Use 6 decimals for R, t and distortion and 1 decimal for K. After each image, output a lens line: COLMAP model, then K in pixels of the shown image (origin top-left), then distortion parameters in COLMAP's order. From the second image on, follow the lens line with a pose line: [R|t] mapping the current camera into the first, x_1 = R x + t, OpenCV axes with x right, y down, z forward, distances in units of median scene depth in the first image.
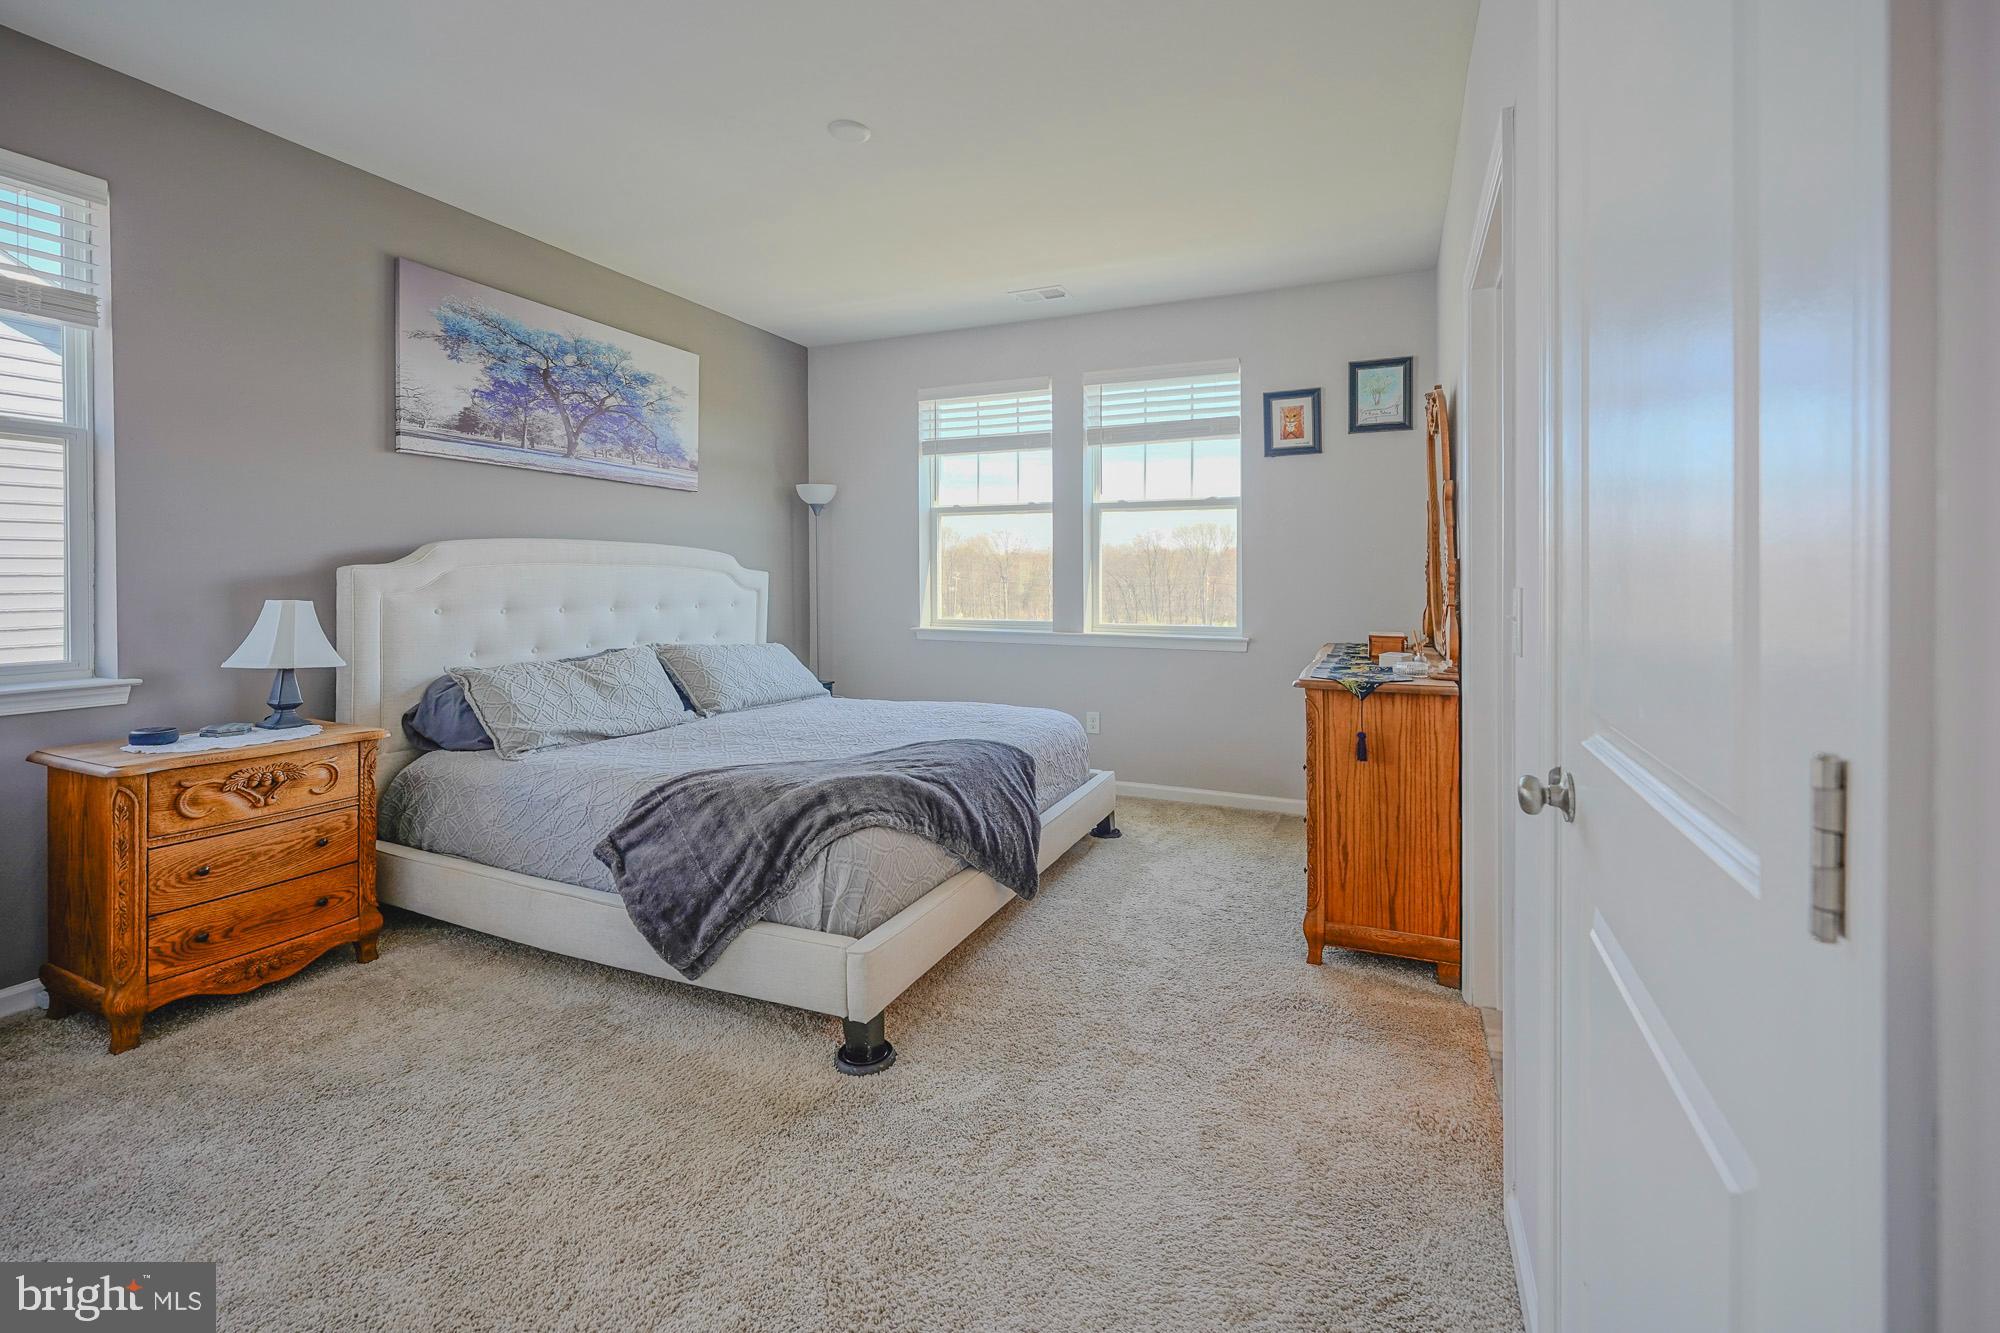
lens RADIAL K [[833.5, 0, 1033.1], [0, 833.5, 582.2], [0, 0, 1]] dist [0.000660, 0.000058]
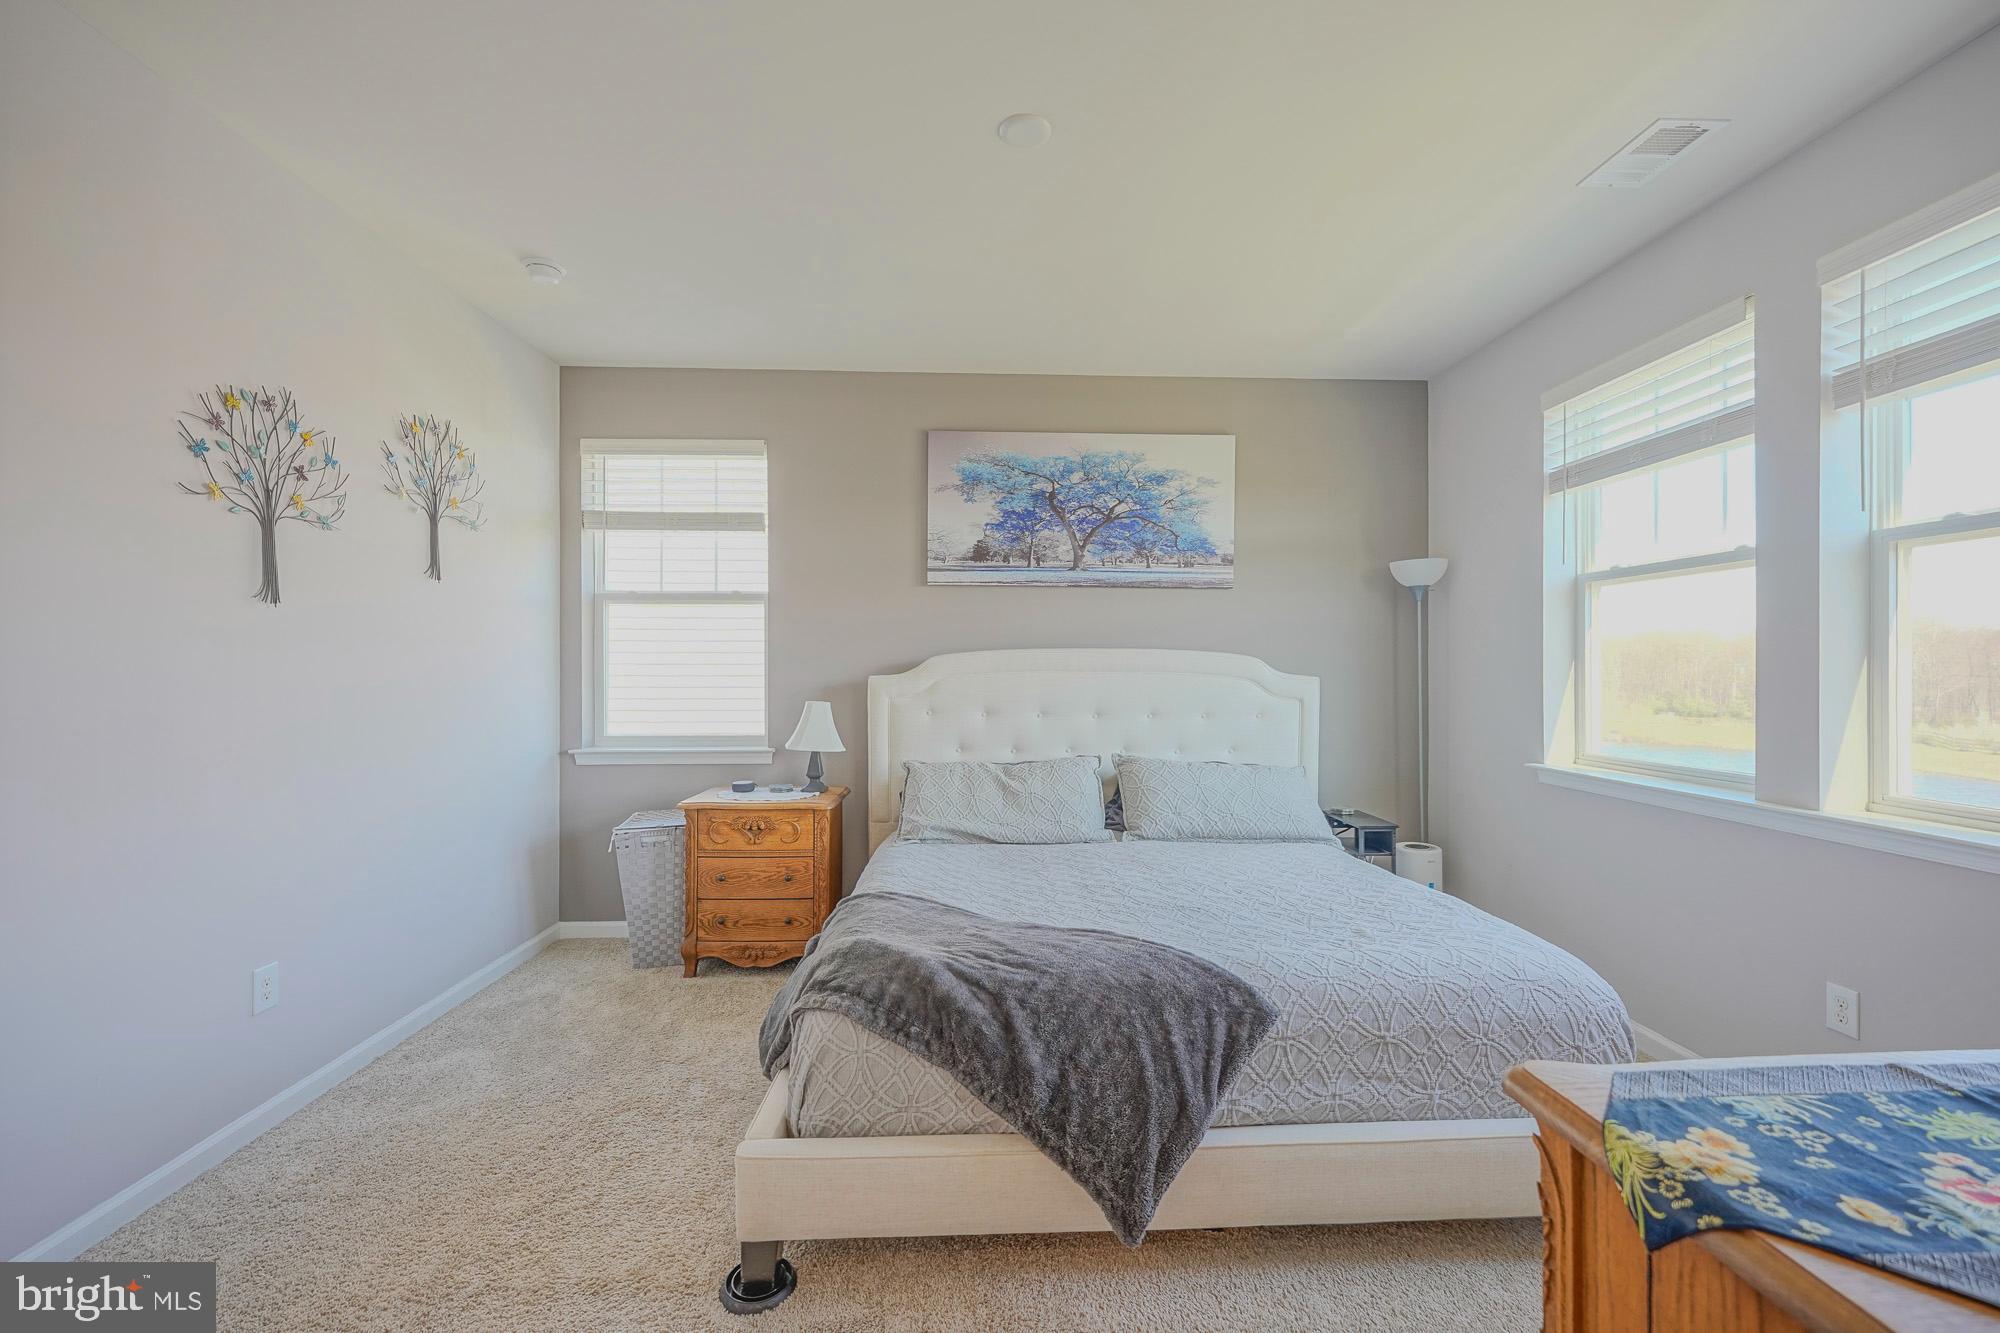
lens RADIAL K [[825.8, 0, 1003.1], [0, 825.8, 673.5], [0, 0, 1]] dist [0.007754, 0.000072]
pose [[0.433537, 0.002221, -0.901133, 0.358723], [-0.003617, 0.999993, 0.000724, -0.020162], [0.901129, 0.002945, 0.433542, 0.483834]]
